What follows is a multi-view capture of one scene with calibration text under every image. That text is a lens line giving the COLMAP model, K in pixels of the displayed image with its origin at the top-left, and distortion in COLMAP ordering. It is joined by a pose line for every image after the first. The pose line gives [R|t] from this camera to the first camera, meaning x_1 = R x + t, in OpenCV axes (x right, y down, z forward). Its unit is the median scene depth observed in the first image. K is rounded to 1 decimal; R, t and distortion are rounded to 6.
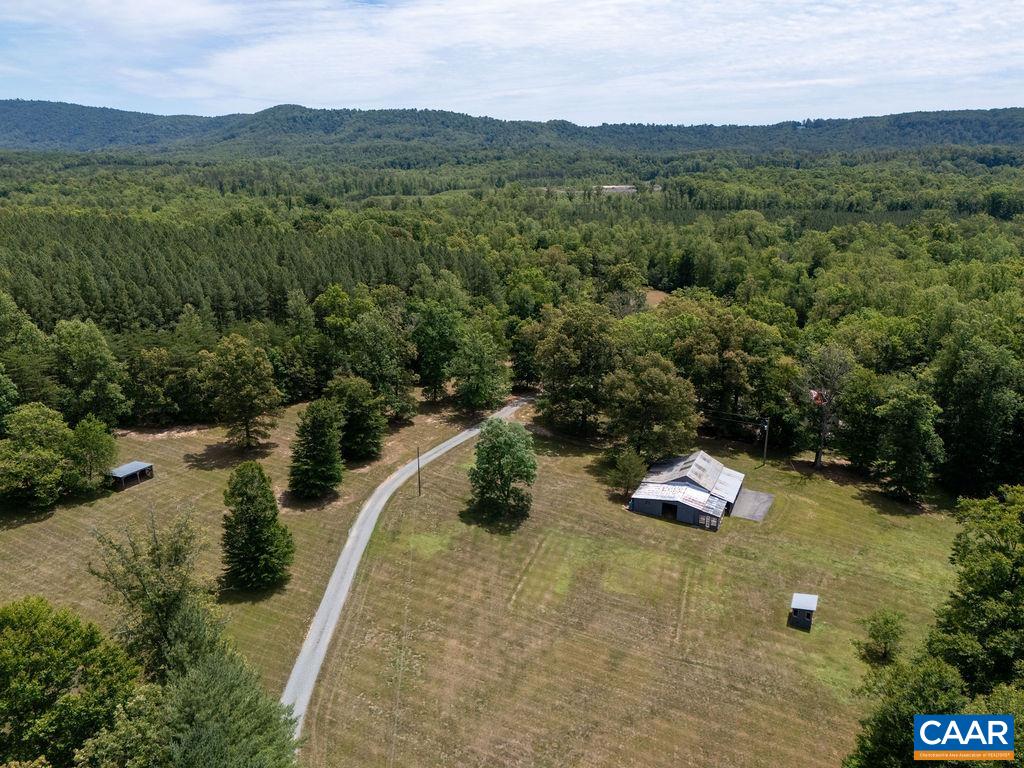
lens RADIAL K [[748.8, 0, 507.7], [0, 748.8, 378.9], [0, 0, 1]] dist [0.079717, -0.073345]
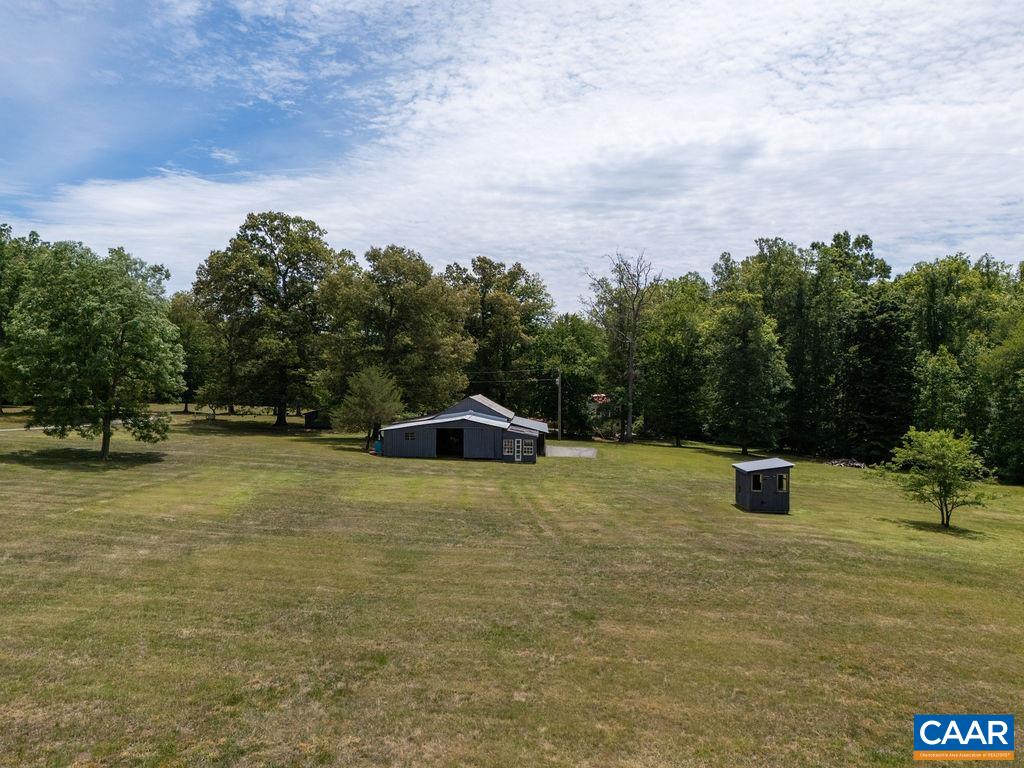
lens RADIAL K [[748.8, 0, 507.7], [0, 748.8, 378.9], [0, 0, 1]] dist [0.079717, -0.073345]
pose [[0.920731, -0.002154, 0.390192, 0.037699], [0.109224, 0.961431, -0.252428, 0.261929], [-0.374599, 0.275037, 0.885455, 0.462923]]
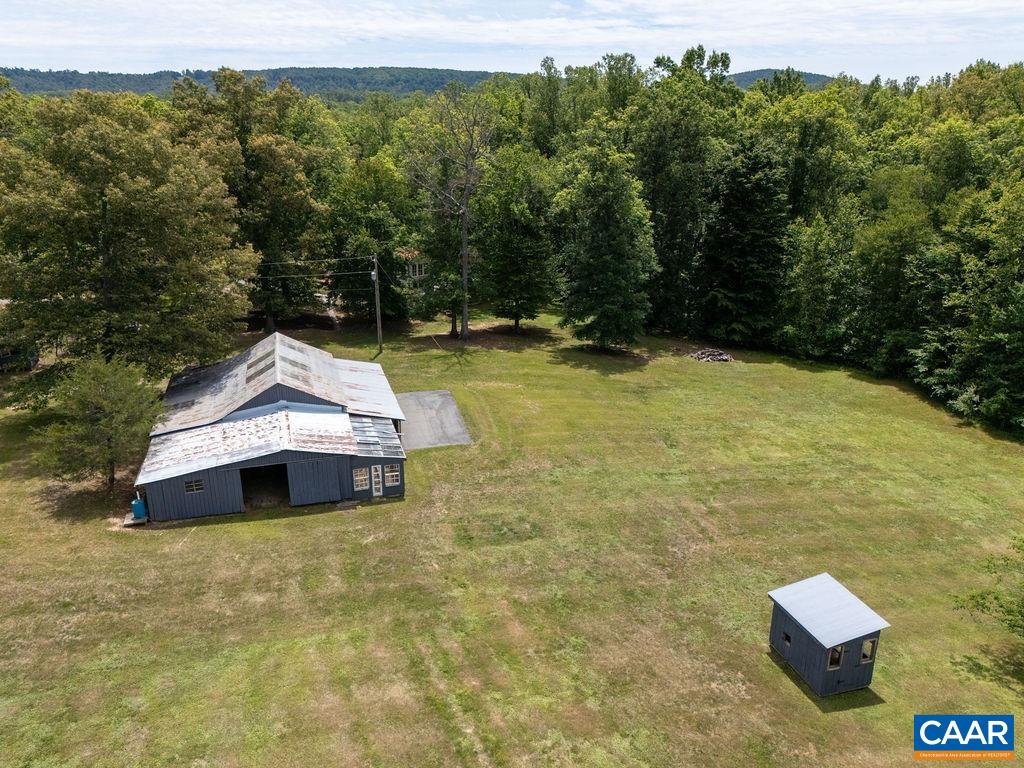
lens RADIAL K [[748.8, 0, 507.7], [0, 748.8, 378.9], [0, 0, 1]] dist [0.079717, -0.073345]
pose [[0.741336, -0.218955, 0.634412, 0.085144], [0.193953, 0.974846, 0.109808, 0.106265], [-0.642497, 0.041641, 0.765156, 0.634656]]
